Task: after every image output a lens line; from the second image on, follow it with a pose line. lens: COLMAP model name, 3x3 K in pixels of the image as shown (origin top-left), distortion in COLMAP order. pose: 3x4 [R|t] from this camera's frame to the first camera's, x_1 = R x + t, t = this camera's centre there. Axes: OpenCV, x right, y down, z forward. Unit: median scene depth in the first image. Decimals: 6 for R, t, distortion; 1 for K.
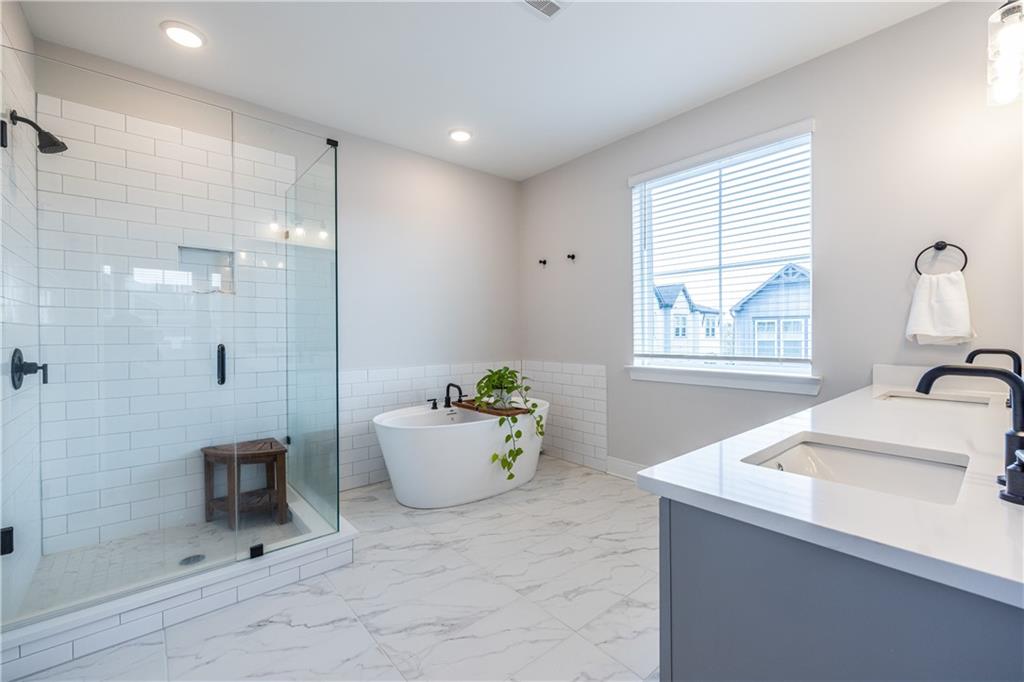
lens RADIAL K [[438.0, 0, 509.3], [0, 438.0, 341.6], [0, 0, 1]] dist [0.005084, 0.000106]
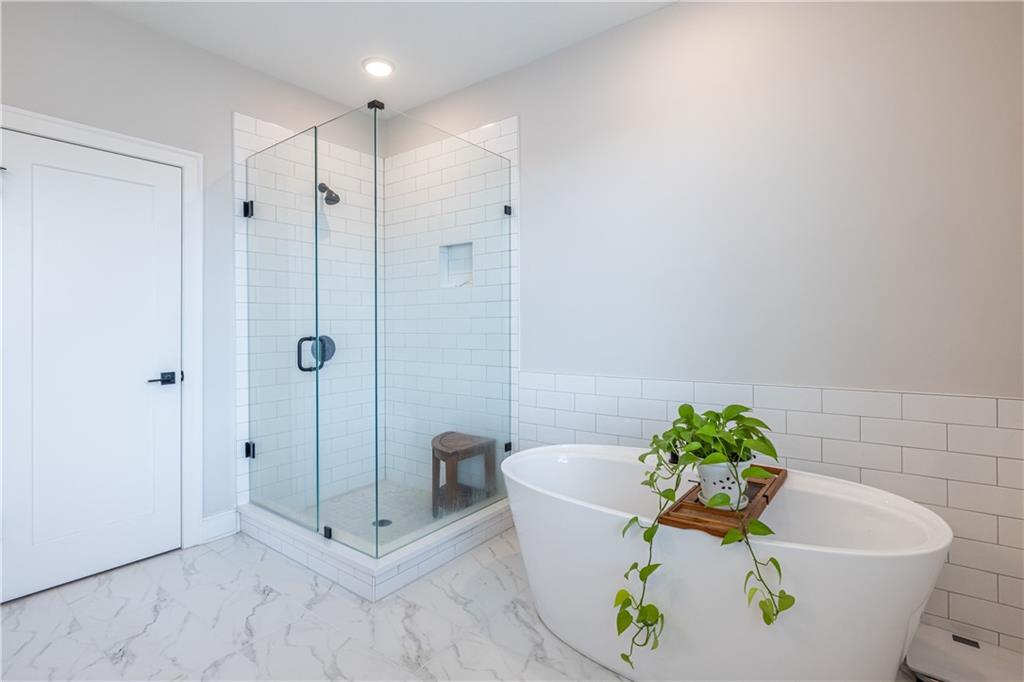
lens RADIAL K [[490.6, 0, 509.5], [0, 490.6, 332.2], [0, 0, 1]] dist [-0.003511, -0.000266]
pose [[0.194009, 0.006857, -0.980976, 0.538185], [-0.006396, 0.999963, 0.005724, -0.008853], [0.980979, 0.005164, 0.194046, 0.979413]]
